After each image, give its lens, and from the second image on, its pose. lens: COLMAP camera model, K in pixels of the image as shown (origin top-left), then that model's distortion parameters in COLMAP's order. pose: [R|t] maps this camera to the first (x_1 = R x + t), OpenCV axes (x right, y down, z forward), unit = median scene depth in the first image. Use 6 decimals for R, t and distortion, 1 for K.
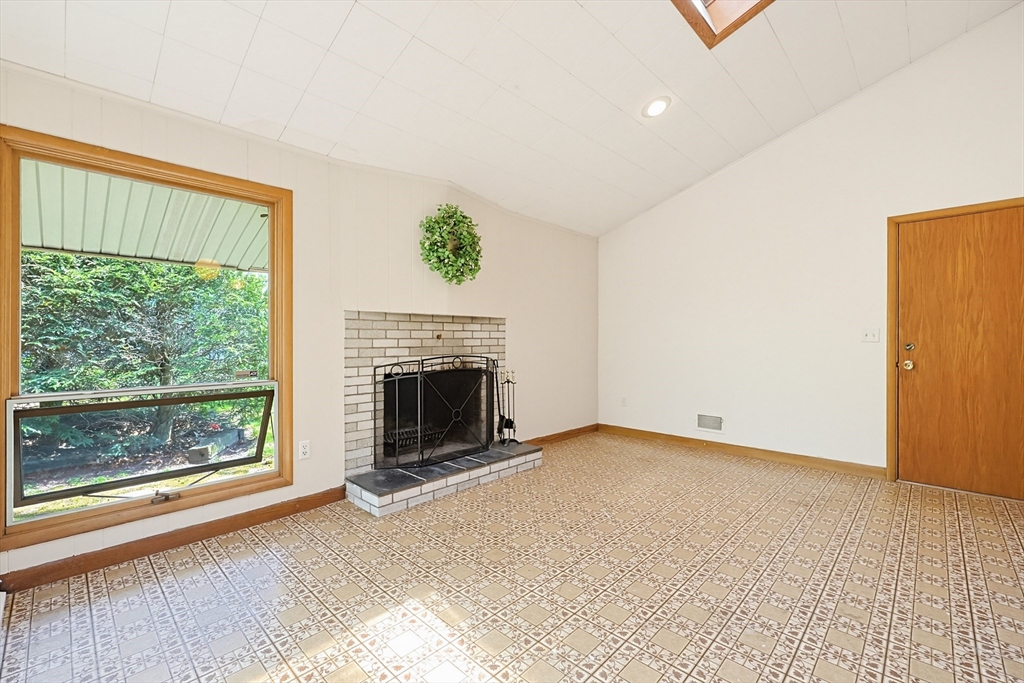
lens RADIAL K [[441.6, 0, 513.7], [0, 441.6, 337.0], [0, 0, 1]] dist [-0.000894, -0.000628]
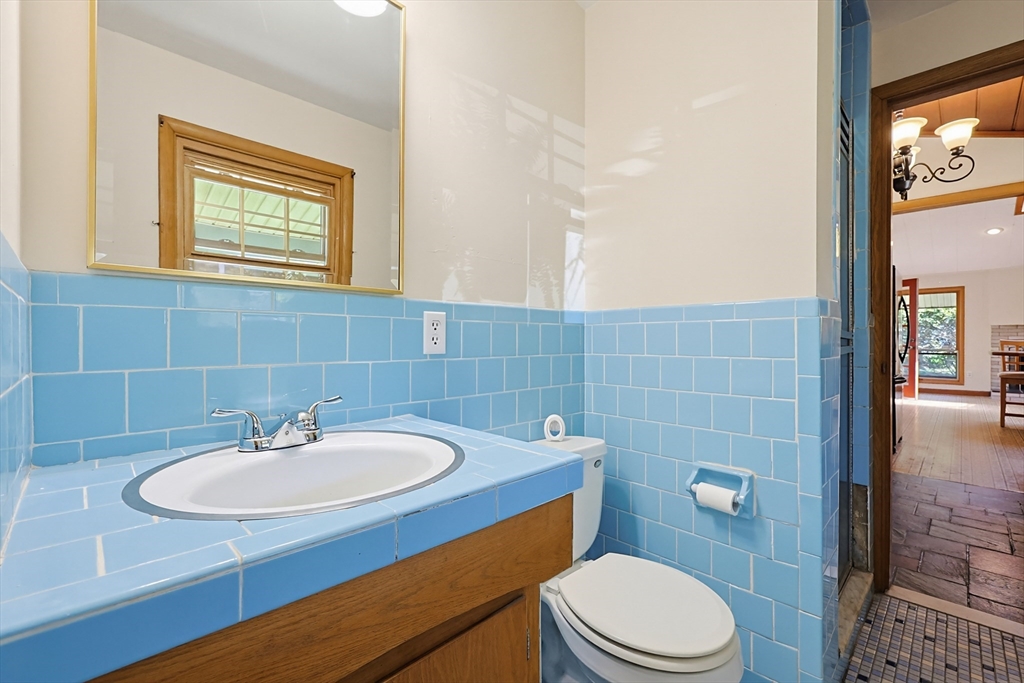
lens RADIAL K [[441.6, 0, 513.7], [0, 441.6, 337.0], [0, 0, 1]] dist [-0.000894, -0.000628]
pose [[-0.026608, -0.004633, -0.999635, 2.340304], [-0.003803, 0.999982, -0.004533, 0.032905], [0.999639, 0.003681, -0.026625, -1.794372]]
